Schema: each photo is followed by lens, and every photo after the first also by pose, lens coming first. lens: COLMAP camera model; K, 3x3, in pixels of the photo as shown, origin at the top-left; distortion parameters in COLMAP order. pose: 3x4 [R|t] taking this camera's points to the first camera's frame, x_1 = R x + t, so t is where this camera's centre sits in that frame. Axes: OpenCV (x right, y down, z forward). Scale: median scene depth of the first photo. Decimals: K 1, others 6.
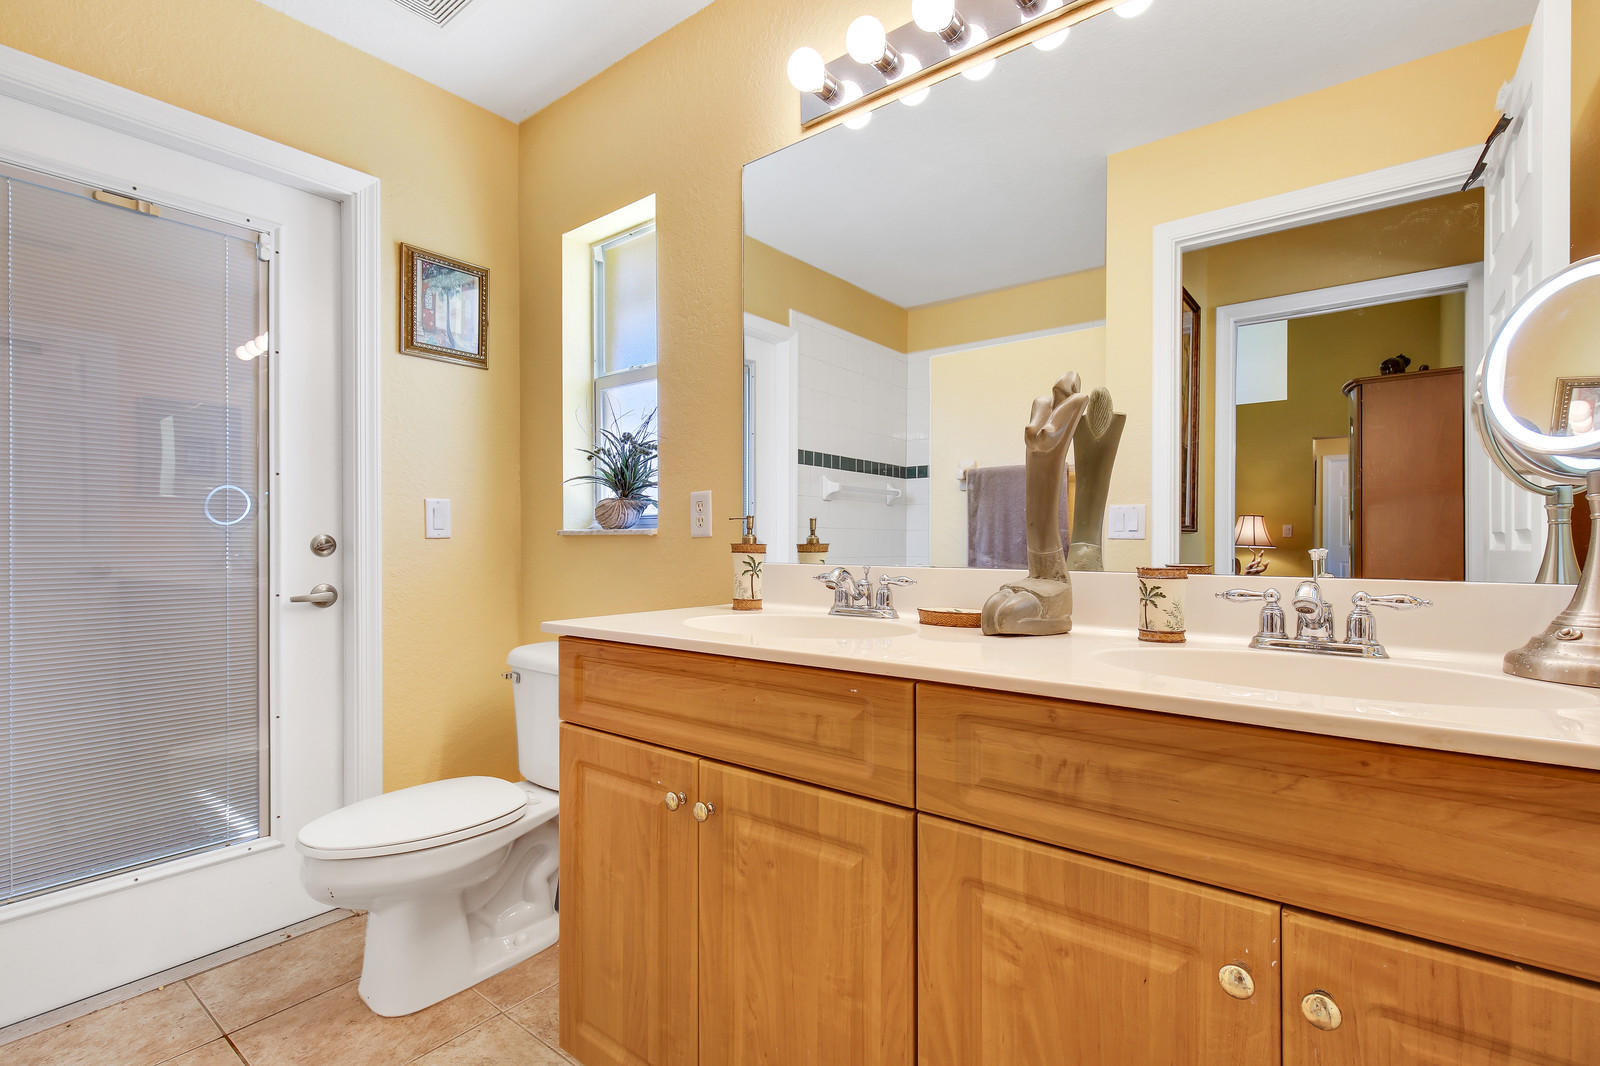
lens RADIAL K [[732.3, 0, 801.5], [0, 732.3, 539.9], [0, 0, 1]] dist [0.001132, -0.000247]
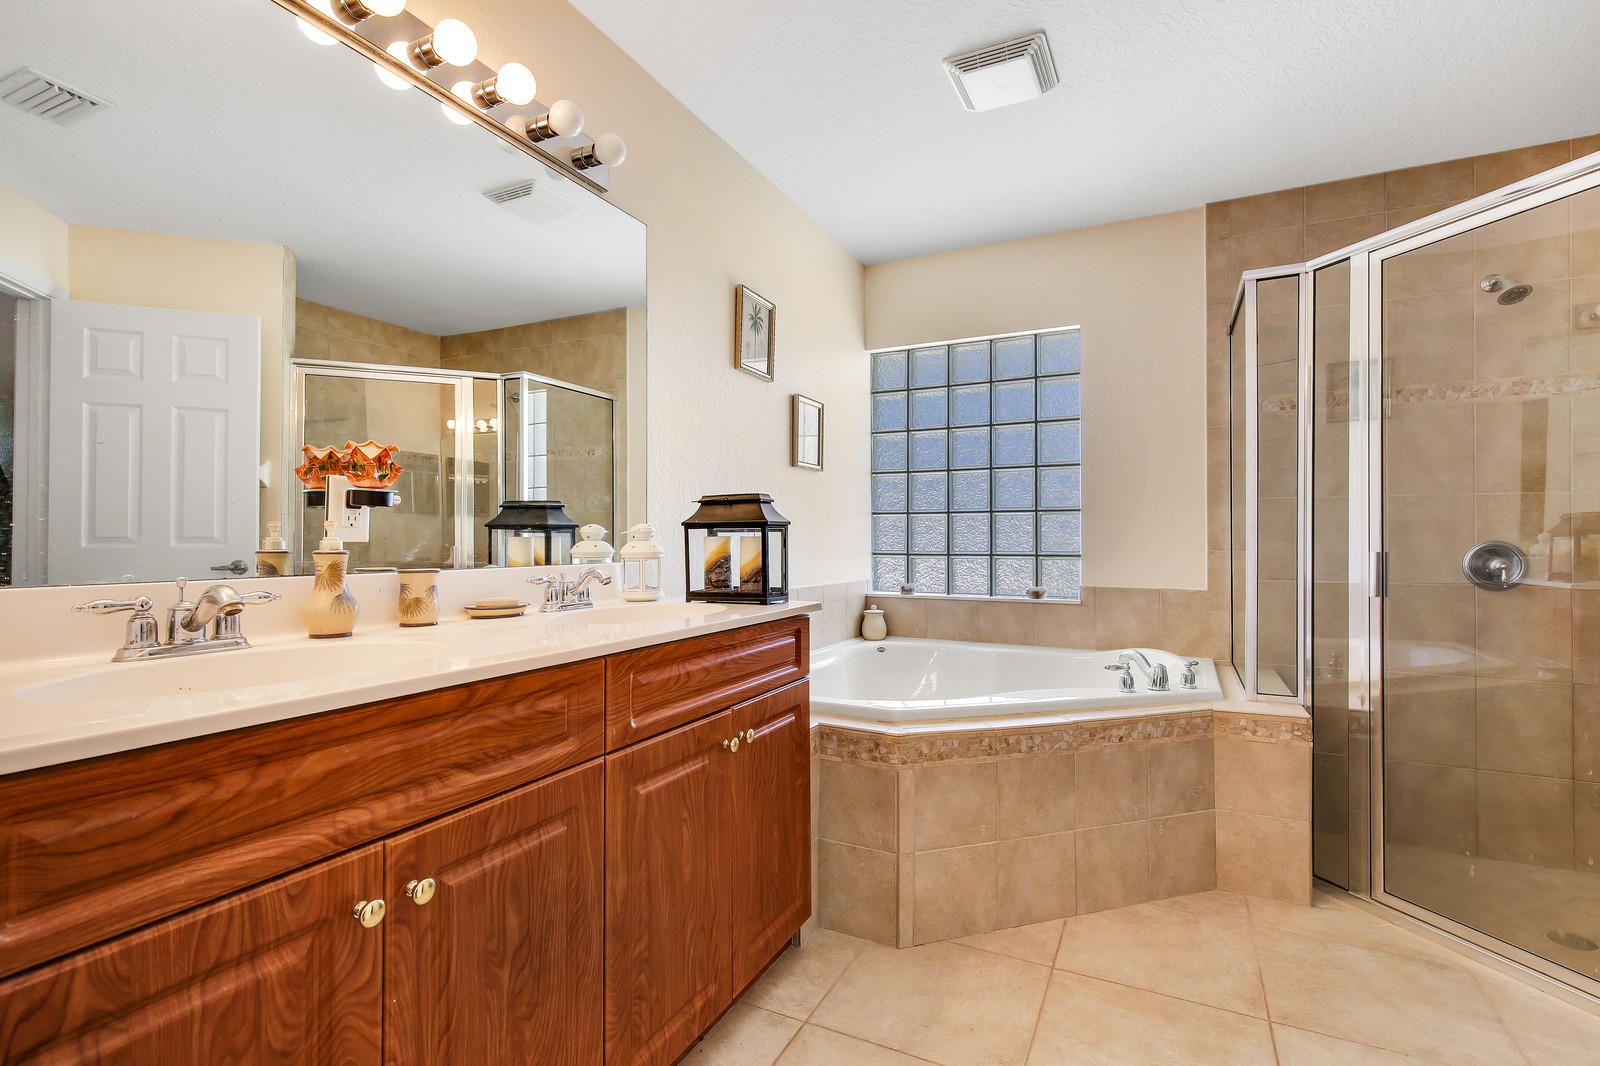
lens RADIAL K [[732.3, 0, 807.0], [0, 732.3, 535.6], [0, 0, 1]] dist [0.001132, -0.000247]
pose [[-0.202222, 0.004221, 0.979331, -0.710622], [0.004770, 0.999983, -0.003325, -0.004380], [-0.979328, 0.003999, -0.202238, 0.540144]]
